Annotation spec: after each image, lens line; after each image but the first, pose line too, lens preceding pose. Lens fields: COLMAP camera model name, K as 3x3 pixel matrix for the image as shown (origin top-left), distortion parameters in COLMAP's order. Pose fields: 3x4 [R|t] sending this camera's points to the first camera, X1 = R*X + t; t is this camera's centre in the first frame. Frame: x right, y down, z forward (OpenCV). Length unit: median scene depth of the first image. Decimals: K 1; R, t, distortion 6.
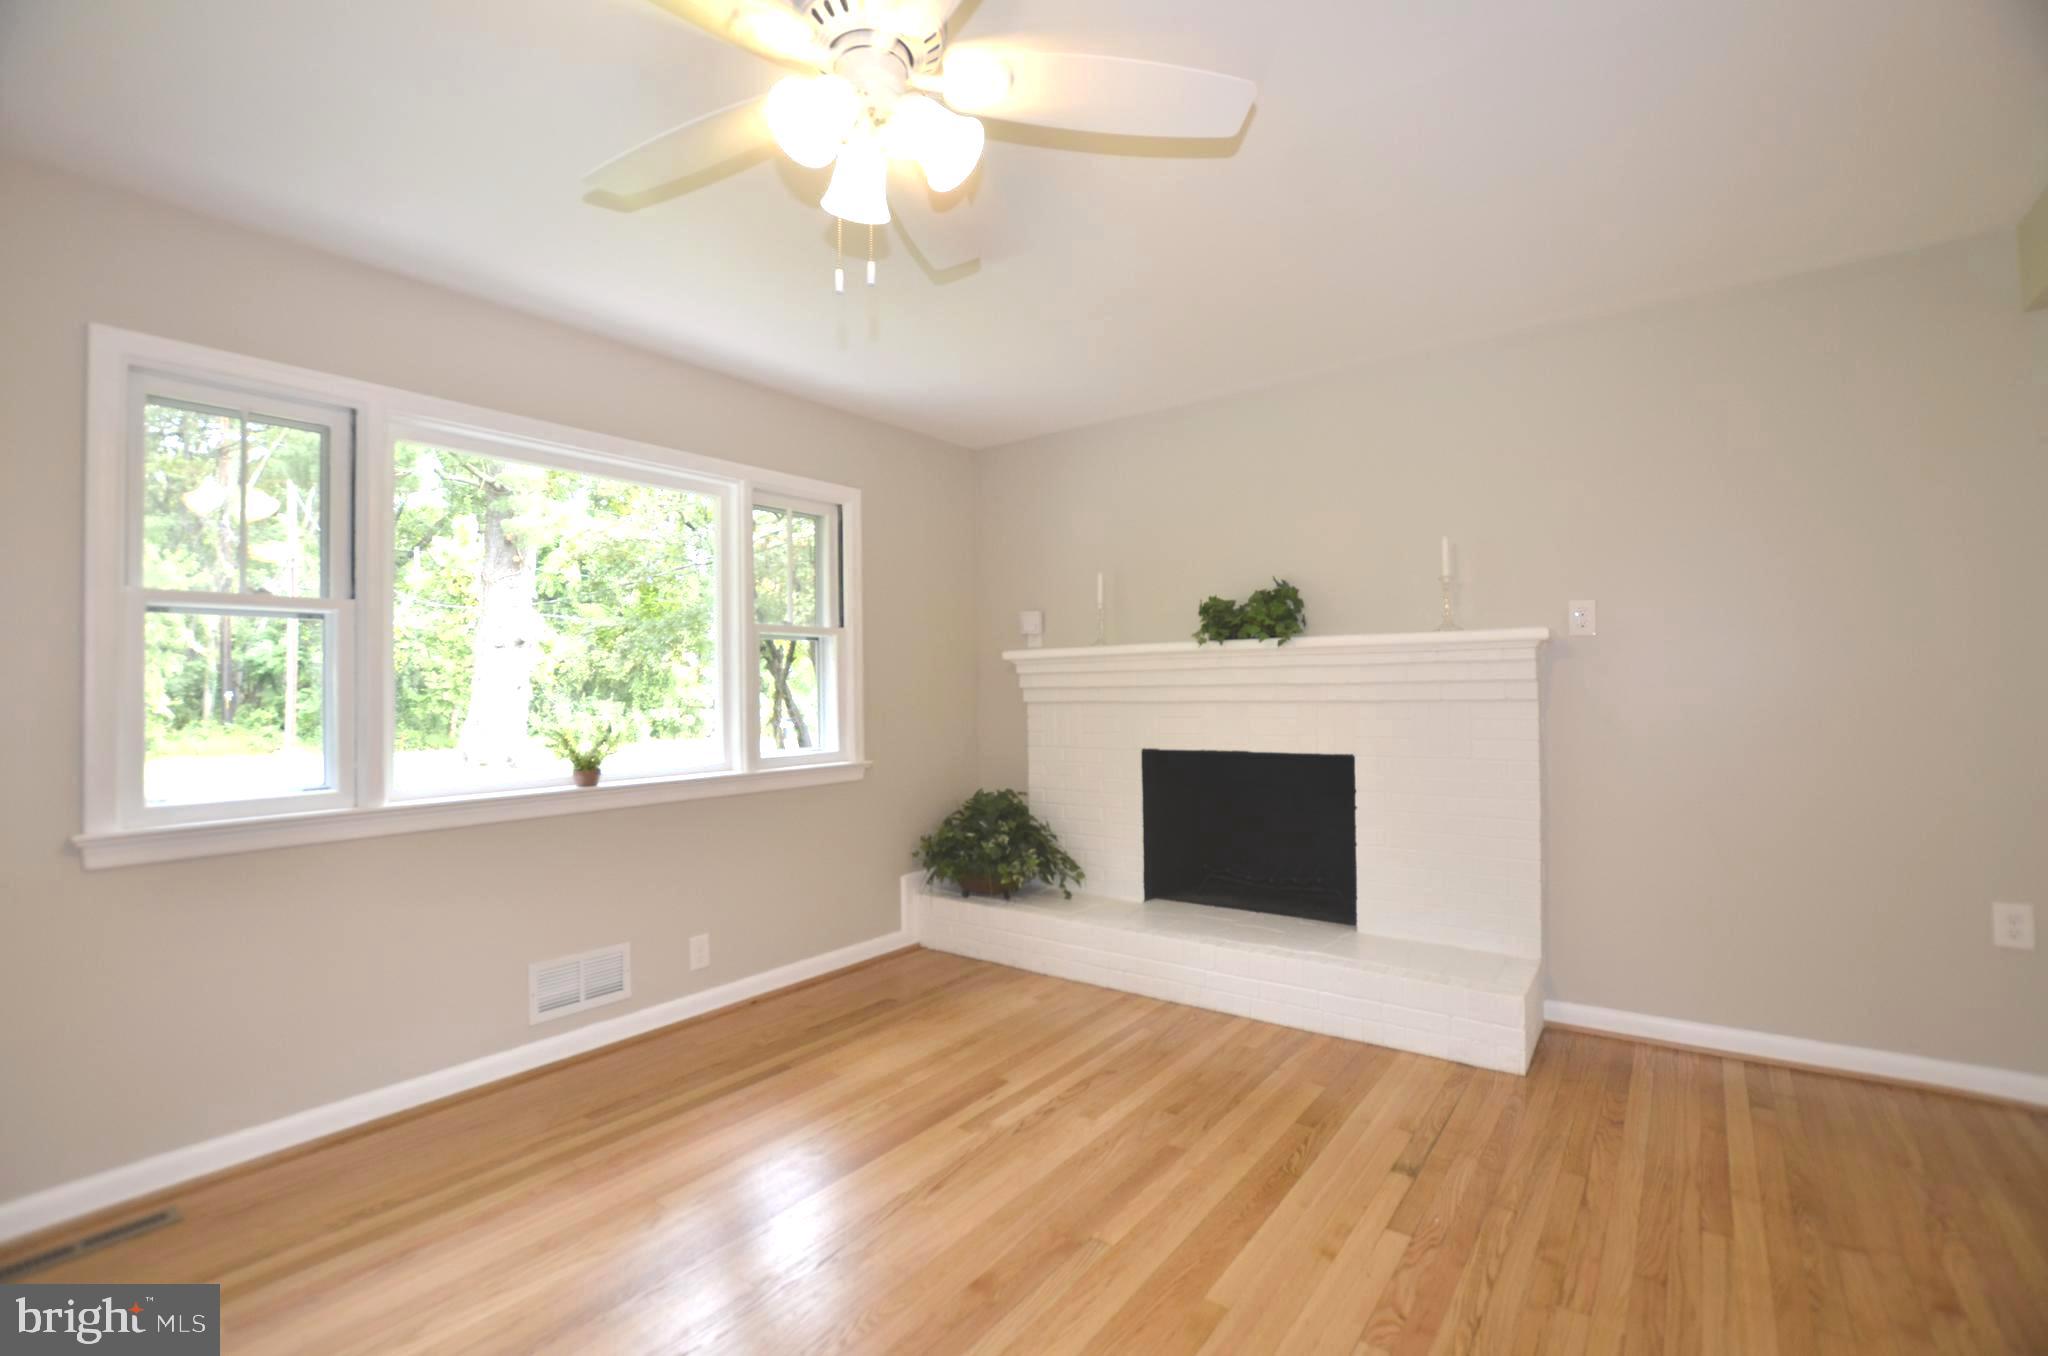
lens RADIAL K [[898.7, 0, 1022.3], [0, 898.7, 678.5], [0, 0, 1]] dist [-0.030426, 0.001194]
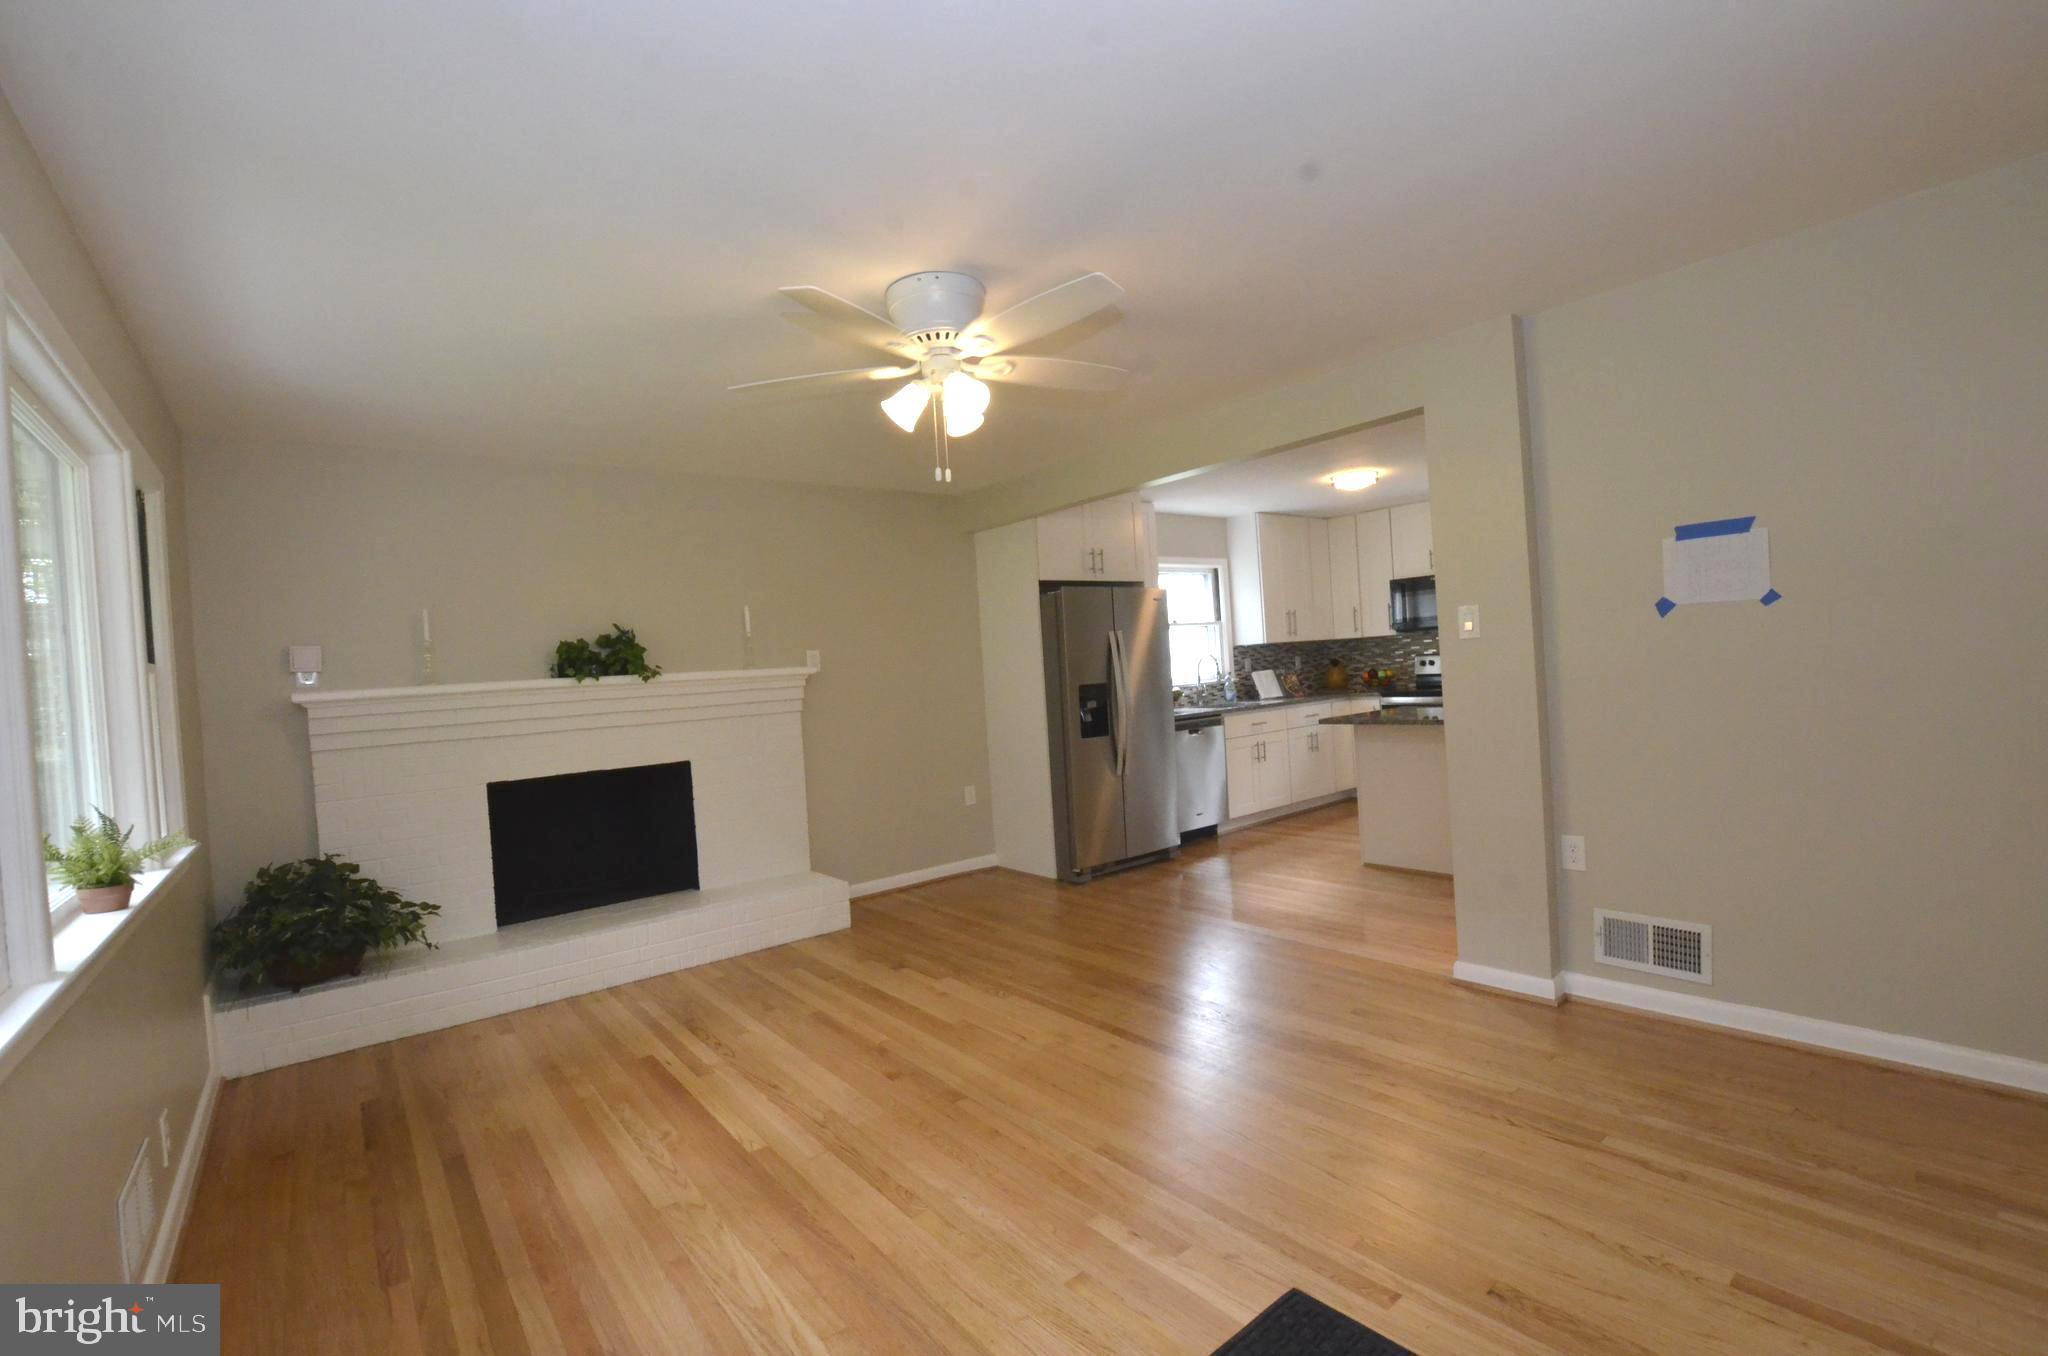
lens RADIAL K [[898.7, 0, 1022.3], [0, 898.7, 678.5], [0, 0, 1]] dist [-0.030426, 0.001194]
pose [[0.246515, -0.010176, 0.969086, -0.808097], [0.048108, 0.998841, -0.001749, -0.011465], [-0.967944, 0.047052, 0.246719, 0.176316]]
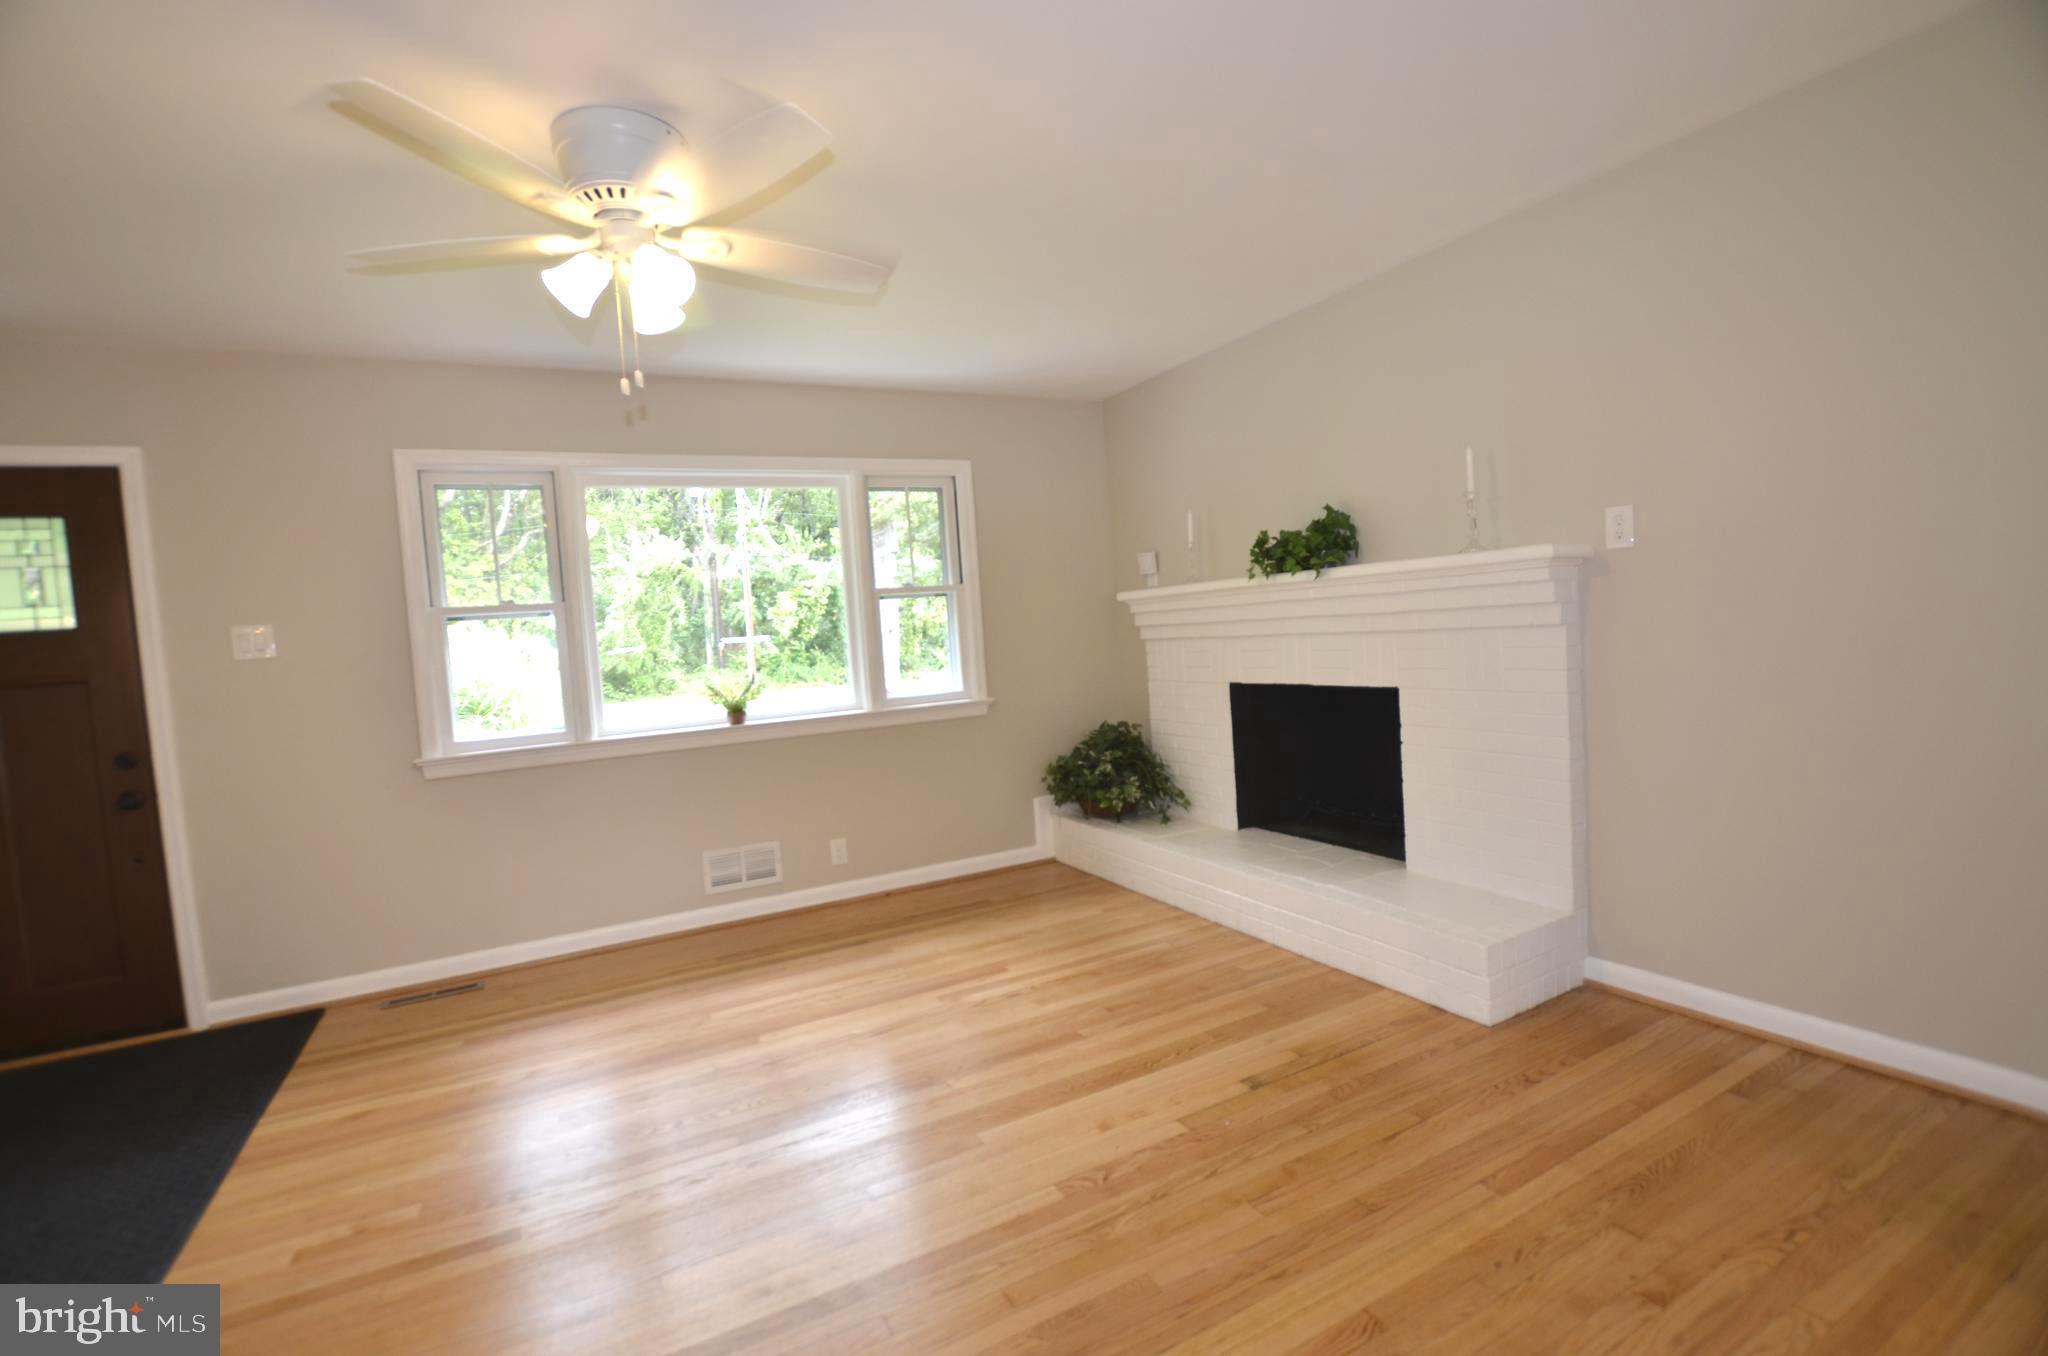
lens RADIAL K [[911.6, 0, 1024.0], [0, 911.6, 678.0], [0, 0, 1]] dist [-0.033645, 0.000099]
pose [[0.904847, -0.024045, -0.425058, 0.419053], [0.060450, 0.995544, 0.072368, -0.018307], [0.421424, -0.091177, 0.902268, -0.037549]]
